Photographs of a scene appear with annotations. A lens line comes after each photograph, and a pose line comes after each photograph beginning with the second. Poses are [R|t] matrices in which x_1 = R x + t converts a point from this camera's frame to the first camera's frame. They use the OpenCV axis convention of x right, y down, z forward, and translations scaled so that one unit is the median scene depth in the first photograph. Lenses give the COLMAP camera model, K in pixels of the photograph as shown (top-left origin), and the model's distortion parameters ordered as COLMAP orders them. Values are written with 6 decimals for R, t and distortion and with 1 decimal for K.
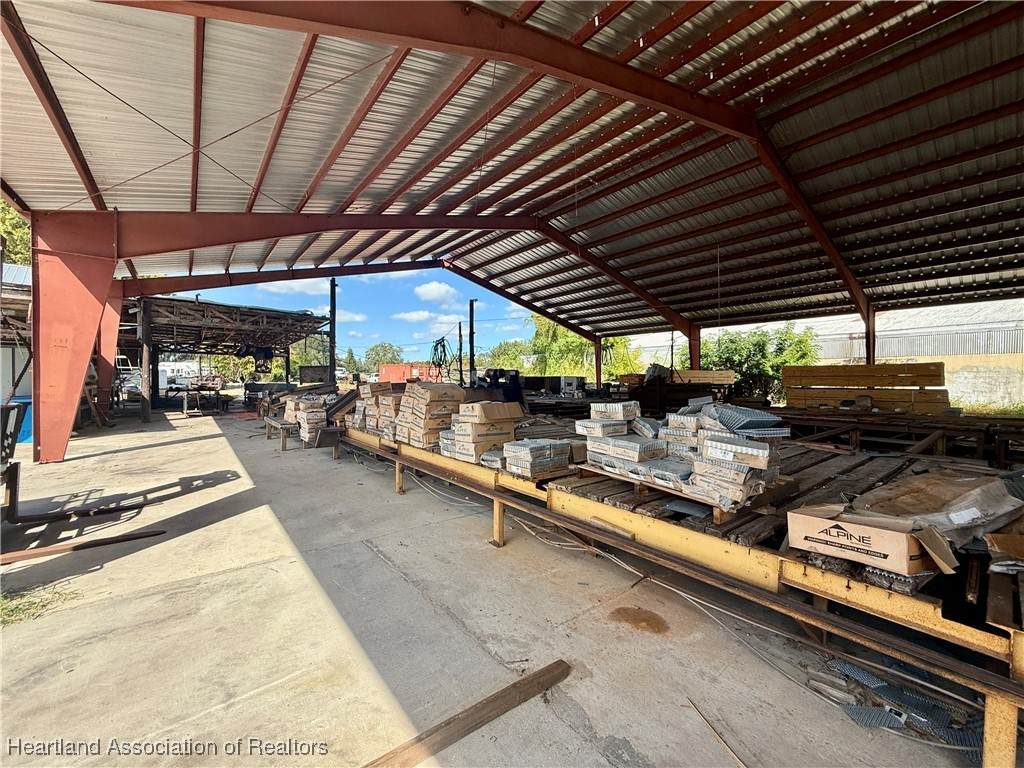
lens RADIAL K [[409.1, 0, 512.0], [0, 409.1, 384.0], [0, 0, 1]] dist [0.068800, -0.000037]
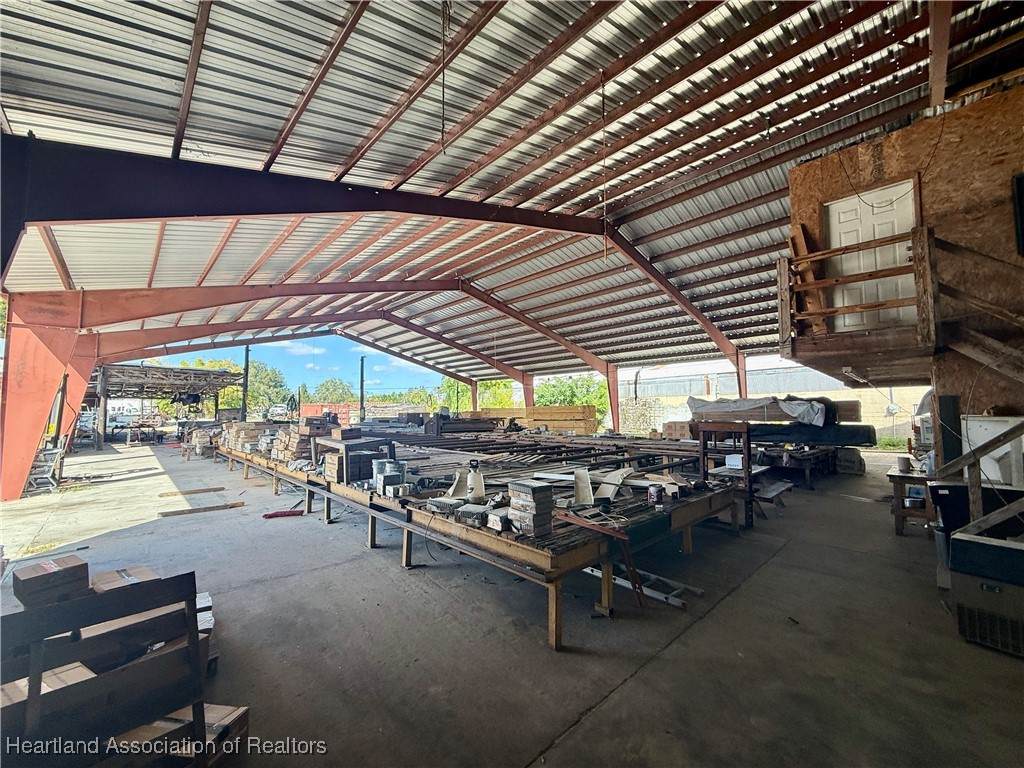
lens RADIAL K [[396.0, 0, 512.0], [0, 396.0, 384.0], [0, 0, 1]] dist [0.001157, 0.033175]
pose [[0.996157, -0.007283, 0.087285, 0.279162], [0.015014, 0.995985, -0.088251, 0.007251], [-0.086292, 0.089222, 0.992267, -0.334993]]
